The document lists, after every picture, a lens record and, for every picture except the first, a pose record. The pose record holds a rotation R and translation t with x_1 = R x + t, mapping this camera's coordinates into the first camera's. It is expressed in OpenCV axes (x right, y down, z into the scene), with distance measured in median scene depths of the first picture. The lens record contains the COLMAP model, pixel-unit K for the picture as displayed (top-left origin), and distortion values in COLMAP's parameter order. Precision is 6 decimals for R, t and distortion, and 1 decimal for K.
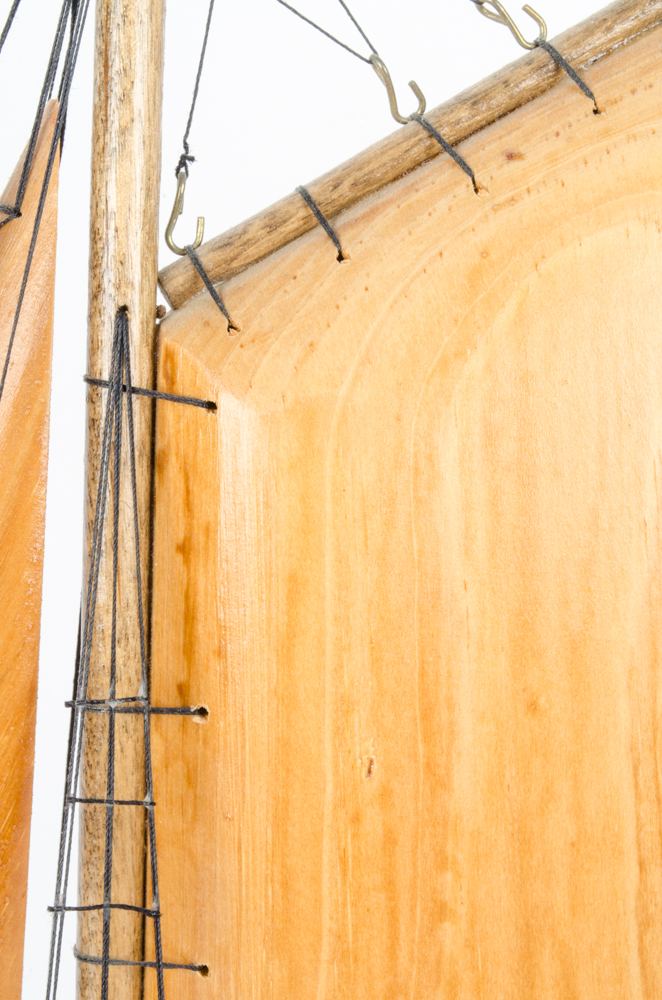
lens RADIAL K [[1990.2, 0, 323.5], [0, 1990.2, 506.1], [0, 0, 1]] dist [0.016153, 0.000000]
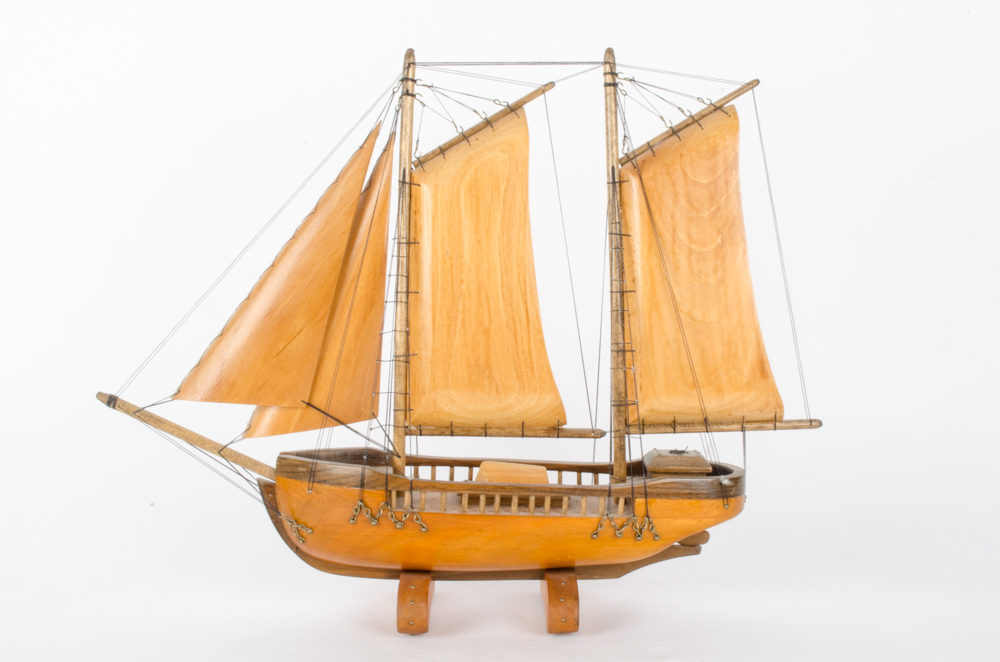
lens RADIAL K [[1418.6, 0, 507.9], [0, 1418.6, 324.5], [0, 0, 1]] dist [0.002927, 0.000000]
pose [[0.984215, 0.009136, -0.176743, 0.856466], [-0.021325, 0.997512, -0.067189, 0.575577], [0.175689, 0.069898, 0.981961, -2.698567]]
